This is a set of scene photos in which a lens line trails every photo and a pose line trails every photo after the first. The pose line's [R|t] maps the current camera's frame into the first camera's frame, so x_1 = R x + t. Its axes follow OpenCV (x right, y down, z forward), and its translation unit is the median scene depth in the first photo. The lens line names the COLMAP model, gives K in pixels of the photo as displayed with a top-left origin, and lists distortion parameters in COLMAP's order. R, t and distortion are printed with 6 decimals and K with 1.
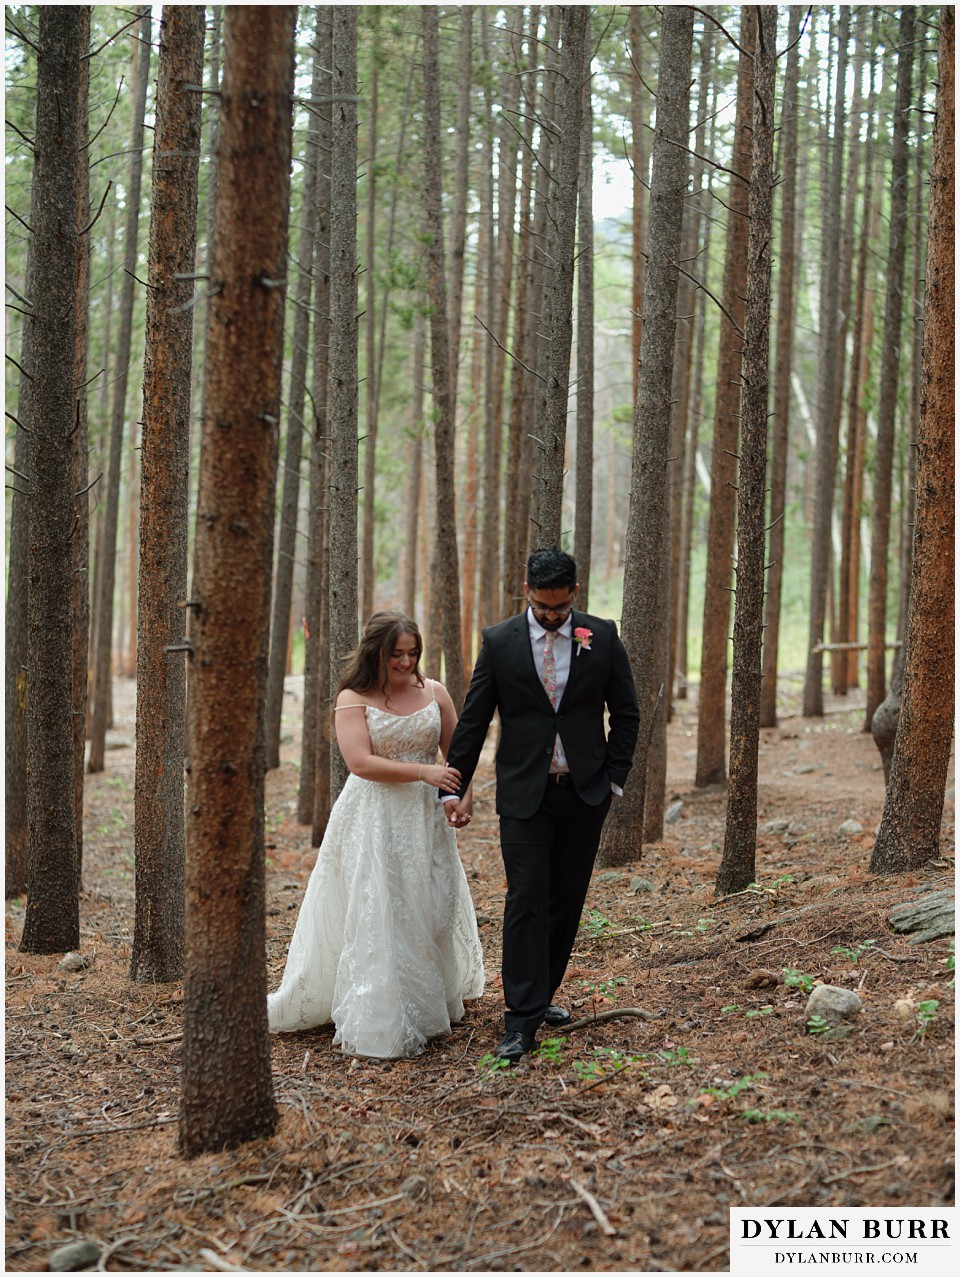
lens RADIAL K [[1899.2, 0, 479.0], [0, 1899.2, 636.9], [0, 0, 1]] dist [-0.057783, 0.000000]
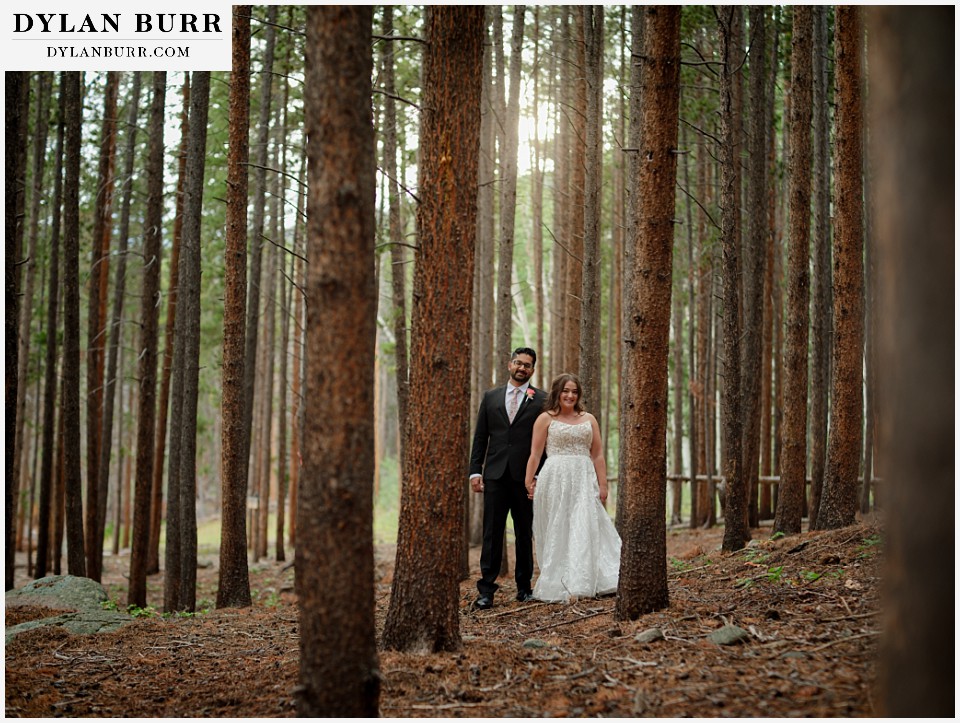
lens RADIAL K [[1427.8, 0, 480.9], [0, 1427.8, 362.1], [0, 0, 1]] dist [-0.057783, 0.000000]
pose [[0.977210, -0.004065, 0.212237, -0.383702], [0.031053, 0.991798, -0.123983, 0.126779], [-0.209993, 0.127748, 0.969321, -0.222319]]
